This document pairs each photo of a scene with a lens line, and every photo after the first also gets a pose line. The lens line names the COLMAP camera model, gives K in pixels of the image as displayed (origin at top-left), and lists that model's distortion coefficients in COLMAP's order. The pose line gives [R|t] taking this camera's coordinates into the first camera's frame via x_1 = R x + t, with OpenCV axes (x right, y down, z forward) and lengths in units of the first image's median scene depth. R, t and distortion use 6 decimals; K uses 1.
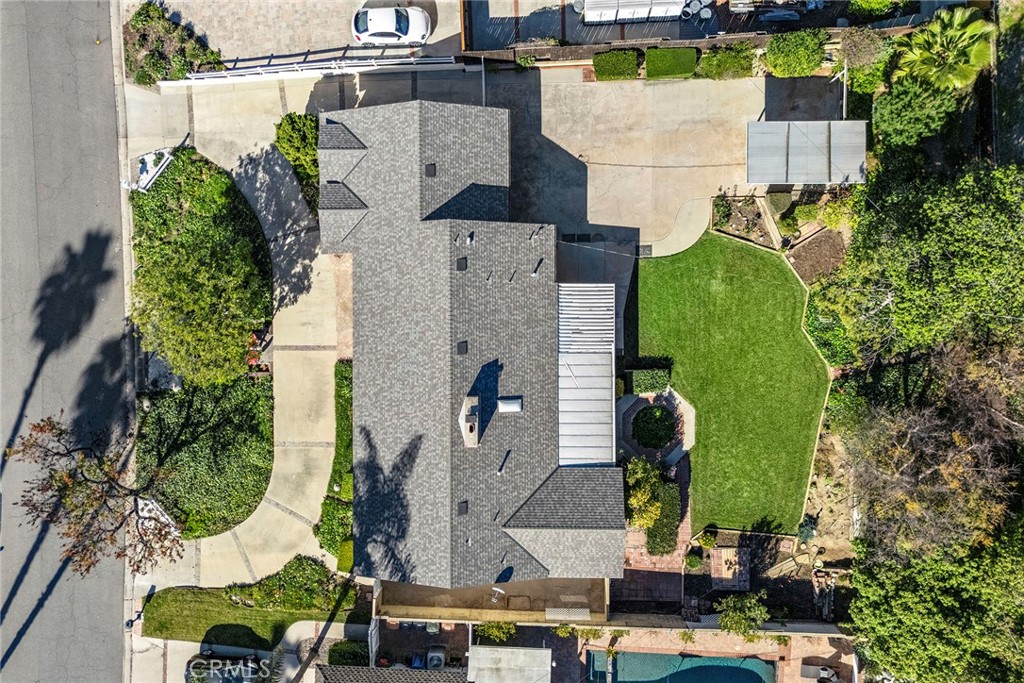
lens RADIAL K [[722.8, 0, 515.3], [0, 722.8, 306.3], [0, 0, 1]] dist [0.047653, -0.041875]
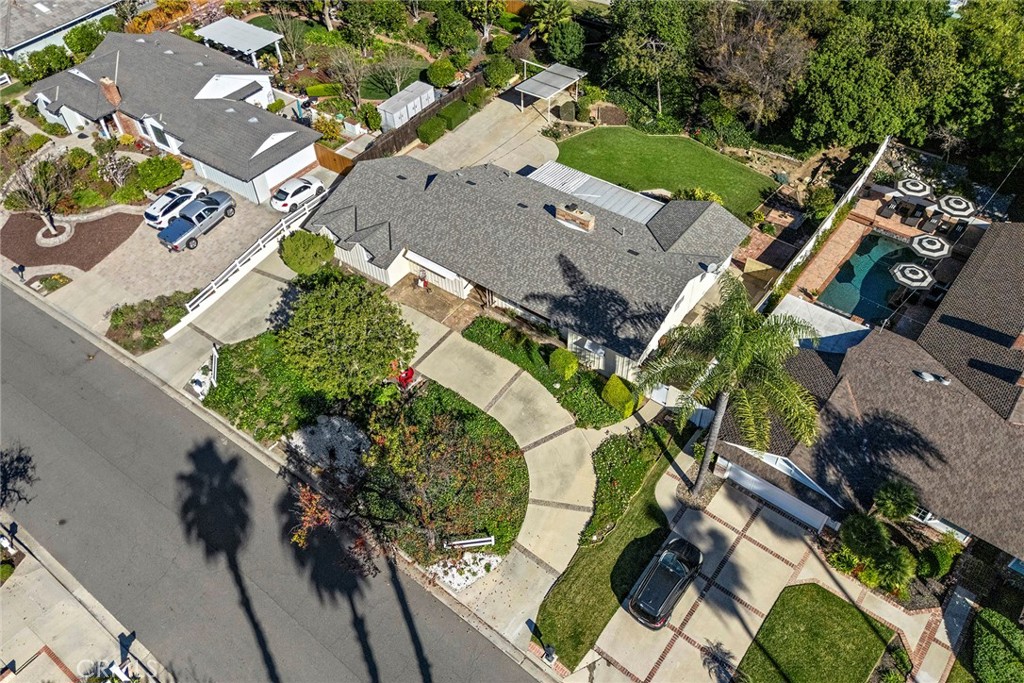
lens RADIAL K [[726.4, 0, 492.8], [0, 726.4, 341.0], [0, 0, 1]] dist [0.023509, -0.001366]
pose [[0.619873, -0.562012, 0.547631, -0.800966], [0.784580, 0.431584, -0.445162, 0.588892], [0.013838, 0.705604, 0.708471, 0.232272]]
